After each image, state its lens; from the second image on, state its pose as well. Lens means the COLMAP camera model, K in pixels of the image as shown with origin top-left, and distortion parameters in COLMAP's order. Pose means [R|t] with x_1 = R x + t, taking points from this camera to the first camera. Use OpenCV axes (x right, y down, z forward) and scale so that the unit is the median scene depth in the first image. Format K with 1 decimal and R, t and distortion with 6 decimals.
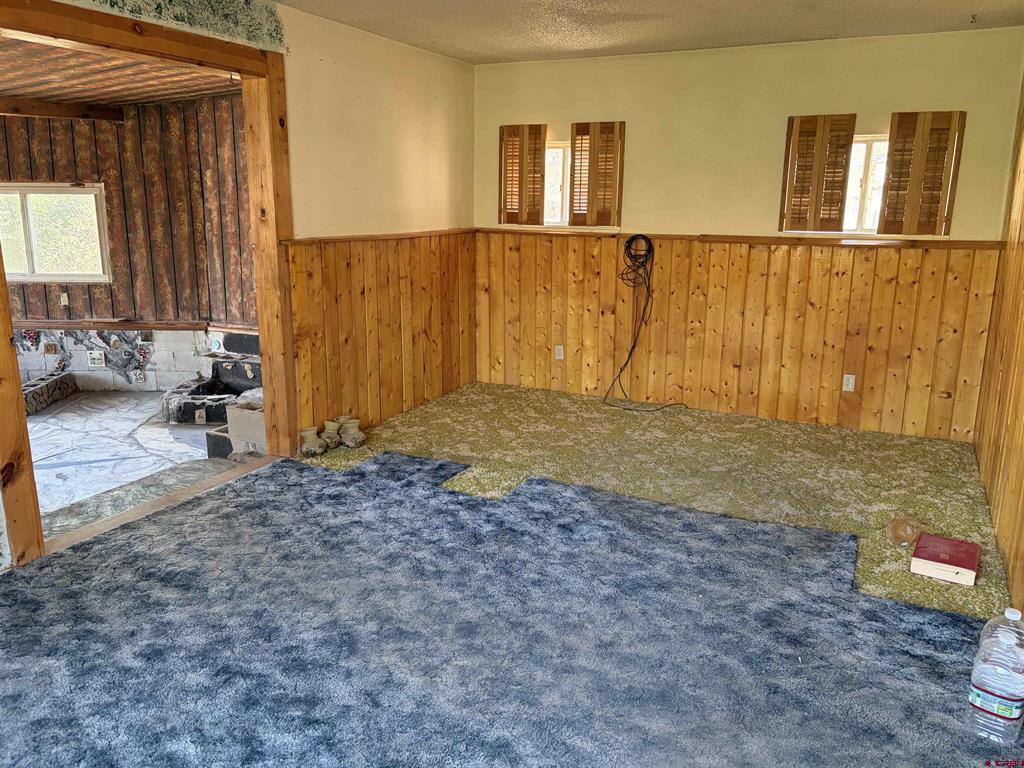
lens RADIAL K [[778.3, 0, 512.0], [0, 778.3, 384.0], [0, 0, 1]] dist [0.043890, -0.065285]
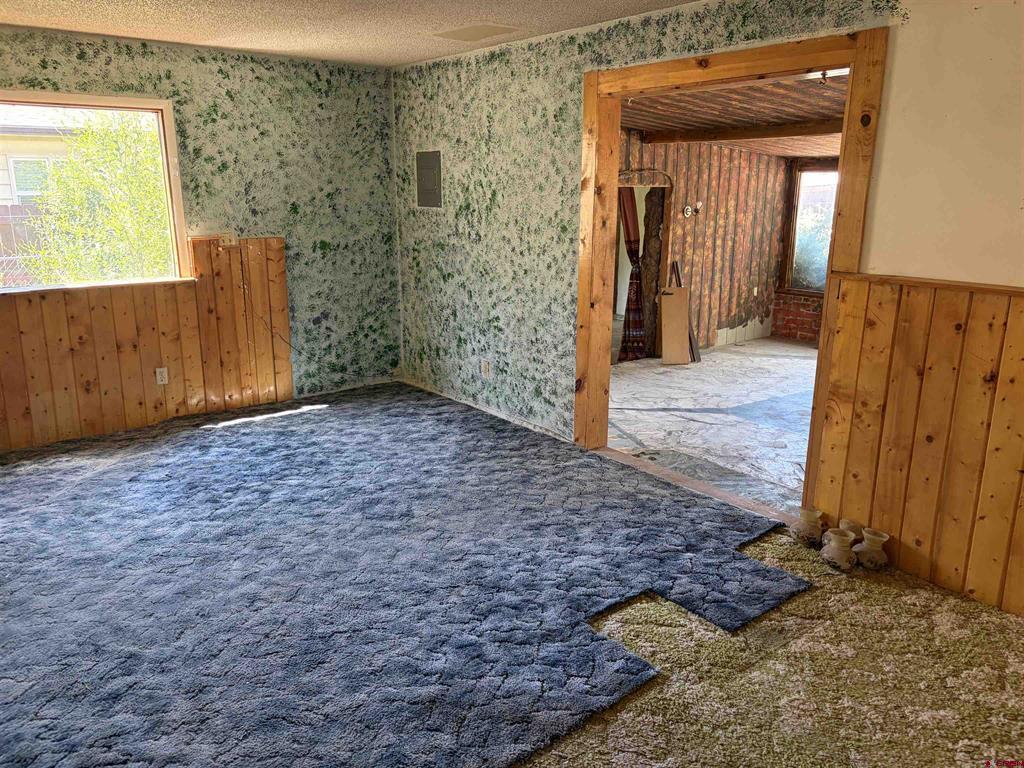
lens RADIAL K [[782.9, 0, 513.3], [0, 782.9, 407.4], [0, 0, 1]] dist [0.083986, -0.375984]
pose [[-0.437236, 0.235507, -0.867964, 0.640984], [-0.214176, 0.910071, 0.354823, -0.303398], [0.873472, 0.341038, -0.347476, 1.171343]]
